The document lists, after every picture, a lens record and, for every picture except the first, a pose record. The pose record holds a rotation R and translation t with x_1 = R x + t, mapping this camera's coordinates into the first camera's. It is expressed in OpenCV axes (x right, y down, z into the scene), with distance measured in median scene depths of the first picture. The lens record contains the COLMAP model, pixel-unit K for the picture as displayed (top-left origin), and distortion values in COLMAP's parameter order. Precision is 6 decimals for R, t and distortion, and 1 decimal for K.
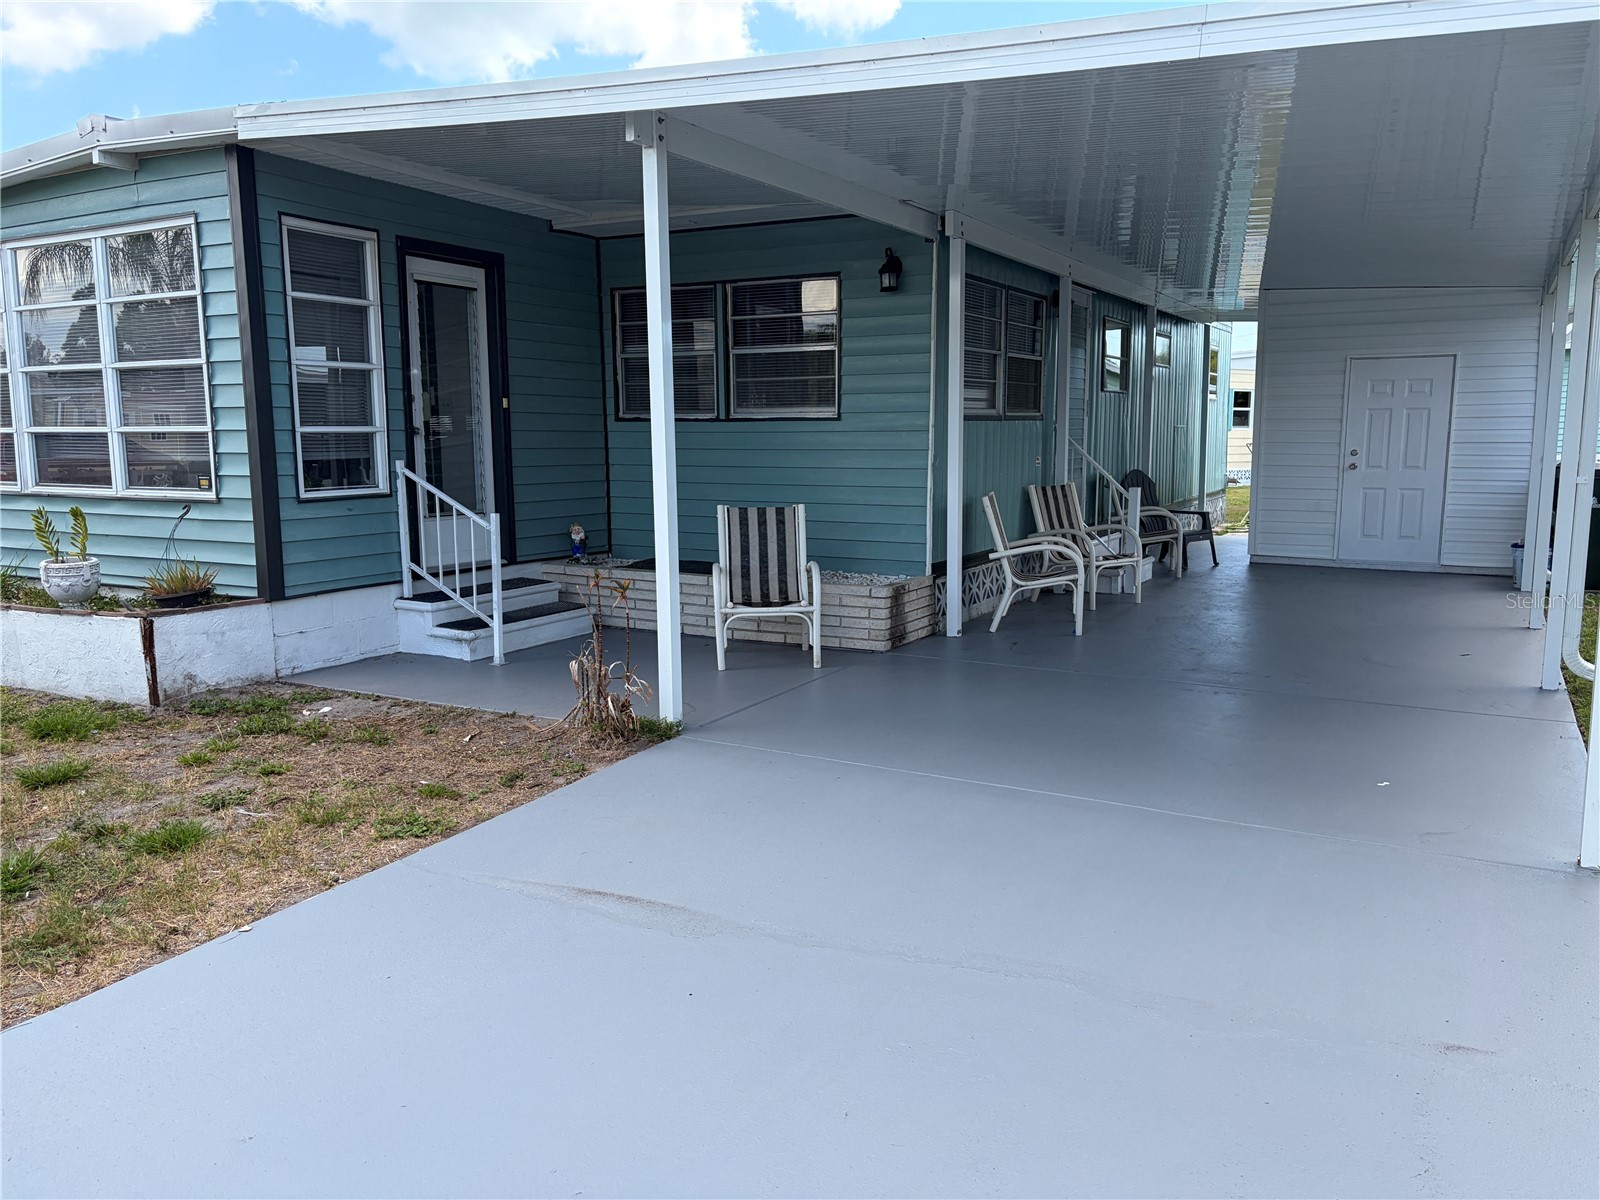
lens RADIAL K [[1212.0, 0, 804.1], [0, 1212.0, 601.2], [0, 0, 1]] dist [0.059873, -0.066247]
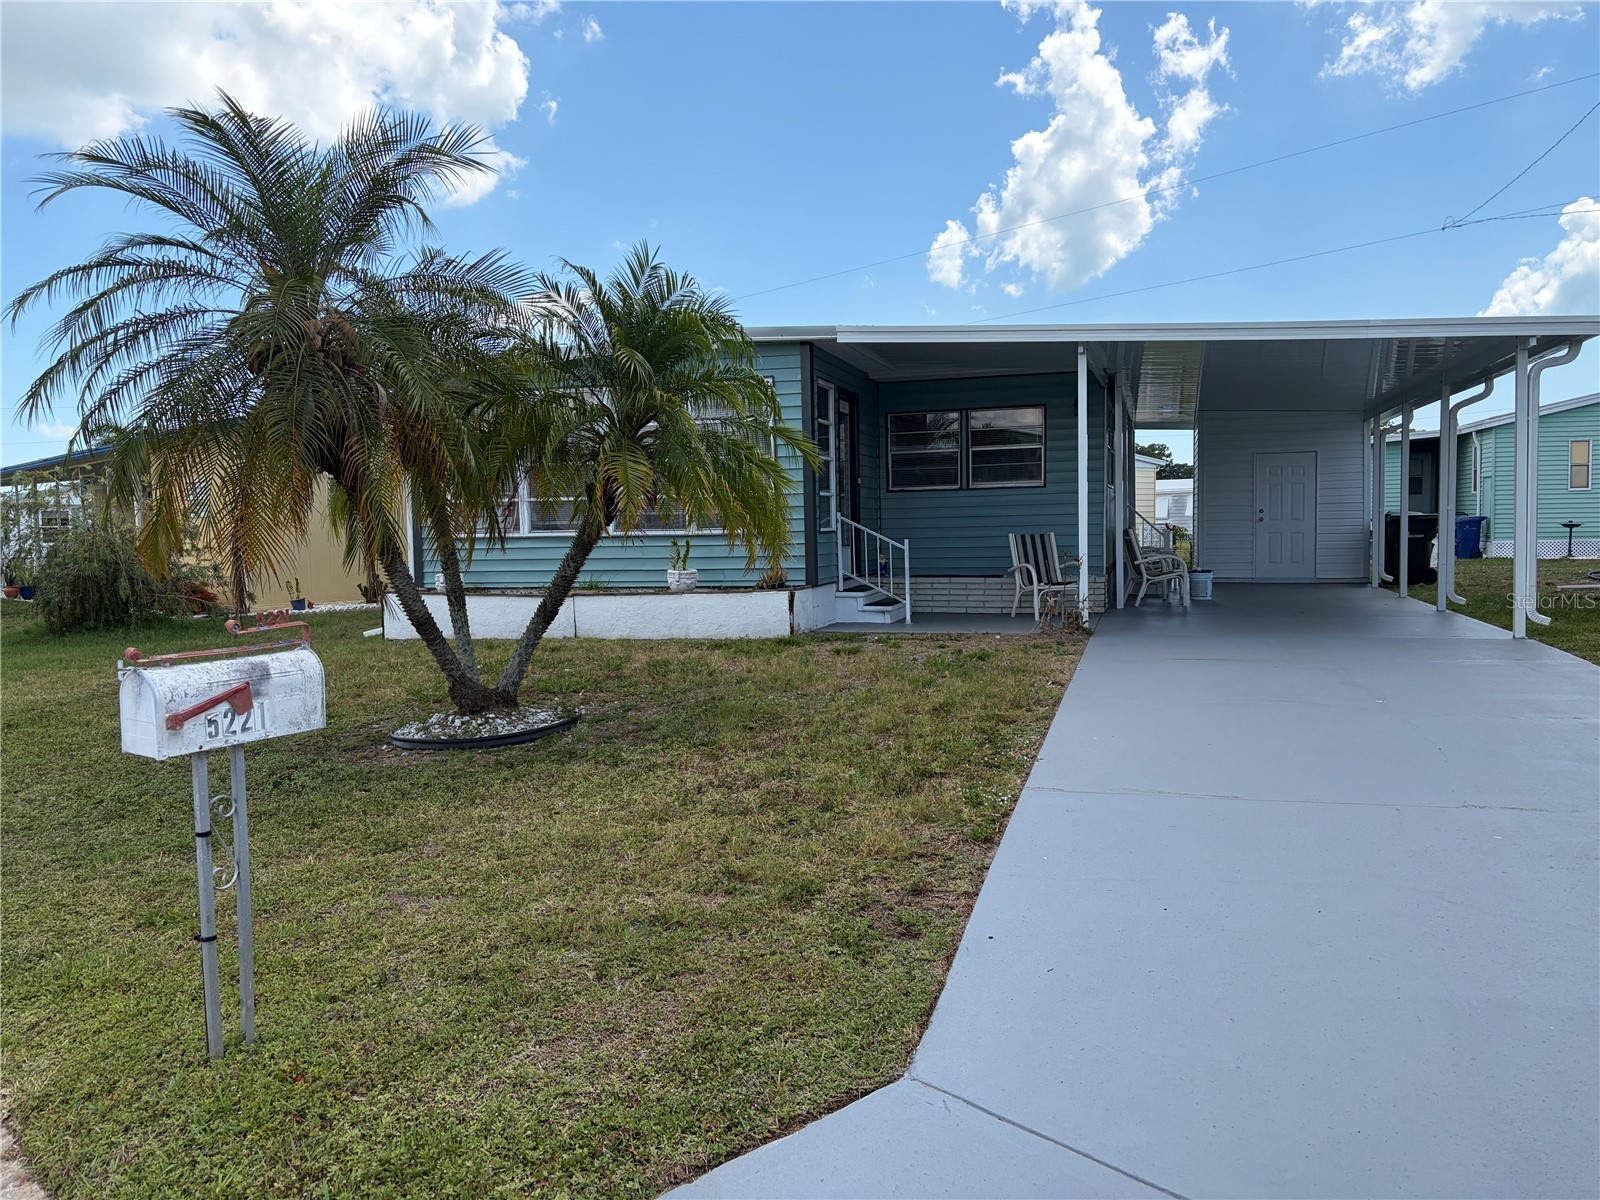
lens RADIAL K [[1212.0, 0, 804.1], [0, 1212.0, 601.2], [0, 0, 1]] dist [0.059873, -0.066247]
pose [[0.977161, -0.028830, 0.210538, -0.739743], [0.045362, 0.996217, -0.074118, 0.136814], [-0.207605, 0.081976, 0.974772, -0.662294]]
